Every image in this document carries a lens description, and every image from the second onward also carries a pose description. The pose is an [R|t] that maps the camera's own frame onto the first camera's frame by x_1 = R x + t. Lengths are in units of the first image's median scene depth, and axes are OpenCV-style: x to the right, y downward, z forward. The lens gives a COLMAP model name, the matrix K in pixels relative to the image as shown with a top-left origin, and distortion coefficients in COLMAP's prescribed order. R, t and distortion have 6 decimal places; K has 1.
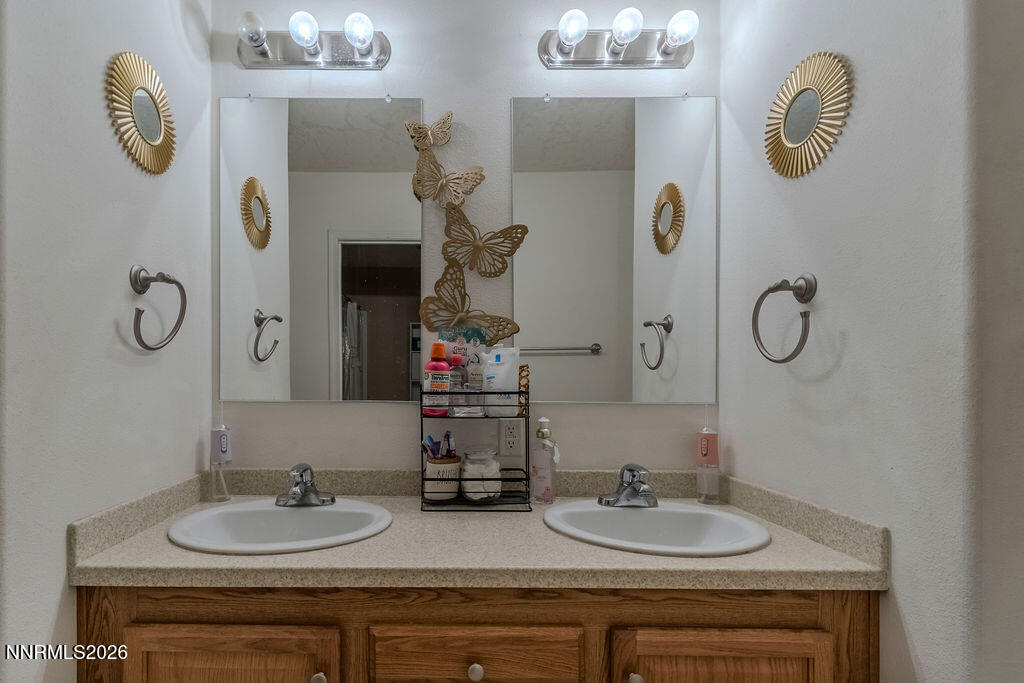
lens RADIAL K [[423.3, 0, 510.5], [0, 423.3, 377.8], [0, 0, 1]] dist [0.006863, -0.000425]
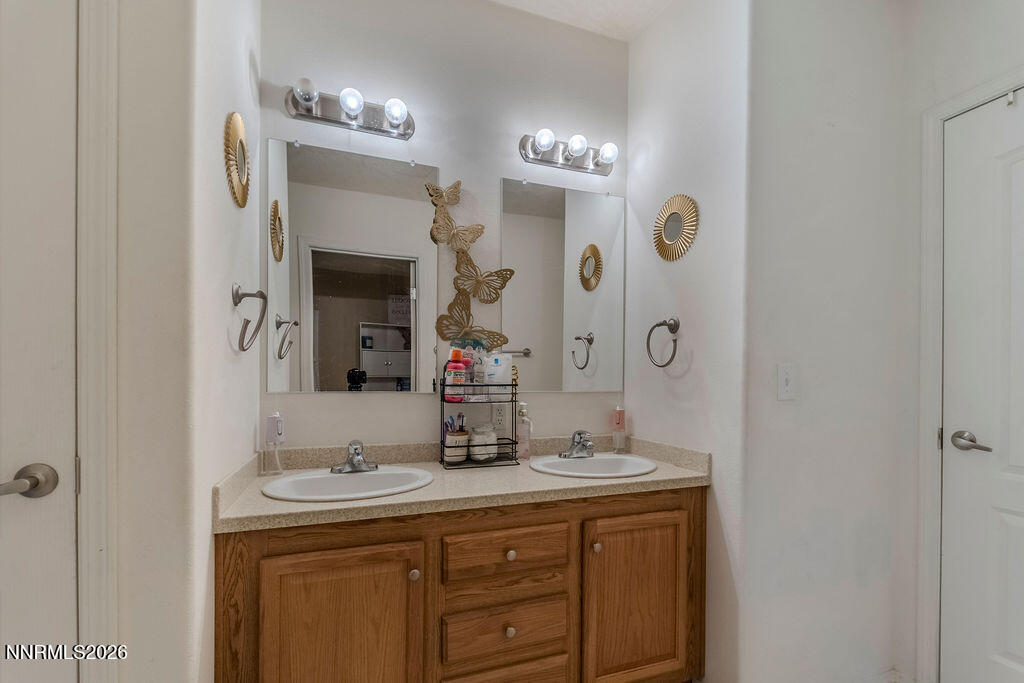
lens RADIAL K [[446.9, 0, 520.8], [0, 446.9, 379.7], [0, 0, 1]] dist [0.010818, -0.005150]
pose [[0.936281, 0.000920, 0.351251, -0.498933], [-0.006372, 0.999876, 0.014369, -0.005892], [-0.351194, -0.015691, 0.936171, -0.469299]]
